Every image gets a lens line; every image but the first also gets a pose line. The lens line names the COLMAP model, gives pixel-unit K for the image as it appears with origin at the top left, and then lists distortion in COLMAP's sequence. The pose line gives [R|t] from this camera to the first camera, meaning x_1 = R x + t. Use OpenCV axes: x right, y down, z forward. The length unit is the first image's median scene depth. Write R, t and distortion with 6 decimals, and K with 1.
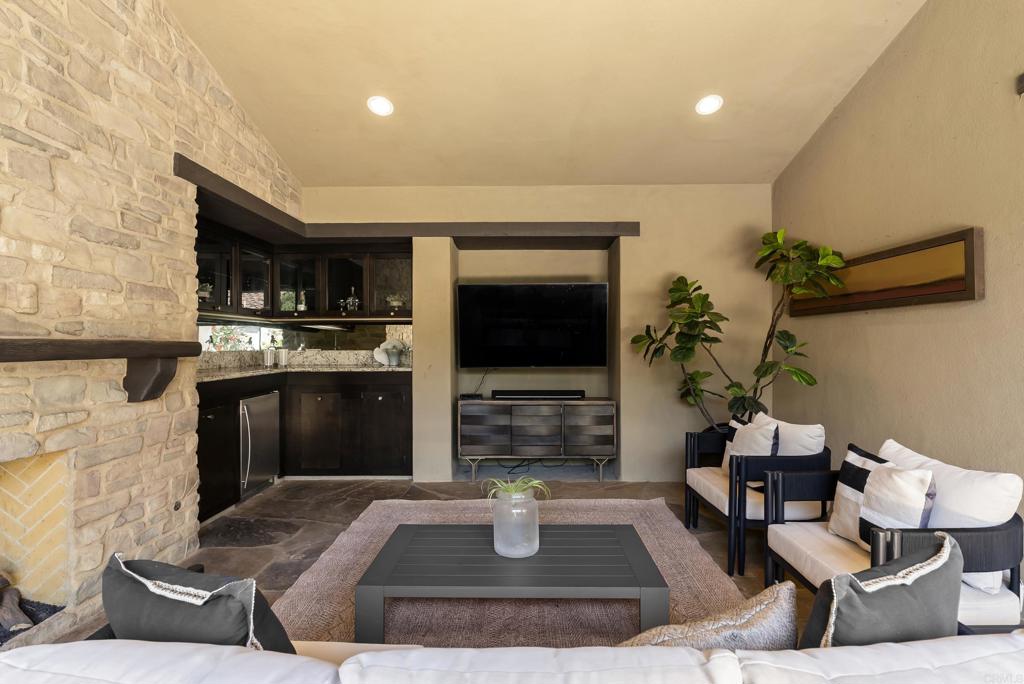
lens RADIAL K [[467.4, 0, 514.6], [0, 467.4, 340.2], [0, 0, 1]] dist [-0.009691, 0.002526]
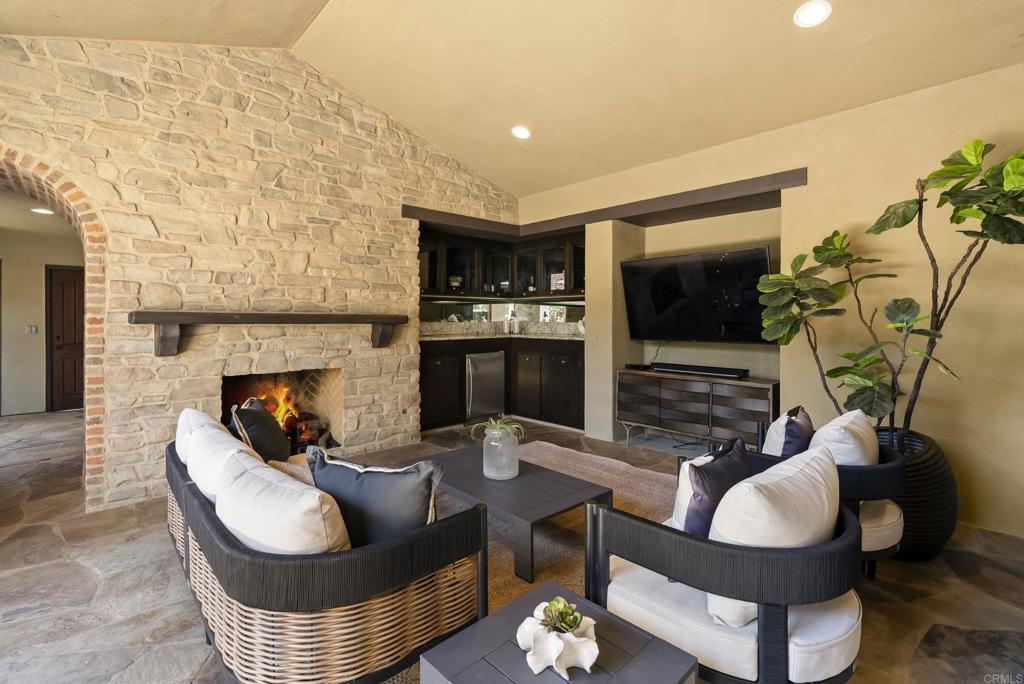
lens RADIAL K [[467.4, 0, 507.5], [0, 467.4, 317.8], [0, 0, 1]] dist [-0.009691, 0.002526]
pose [[0.687416, 0.002752, -0.726258, 0.632337], [0.002619, 0.999977, 0.006269, 0.002467], [0.726259, -0.006211, 0.687393, 0.080875]]
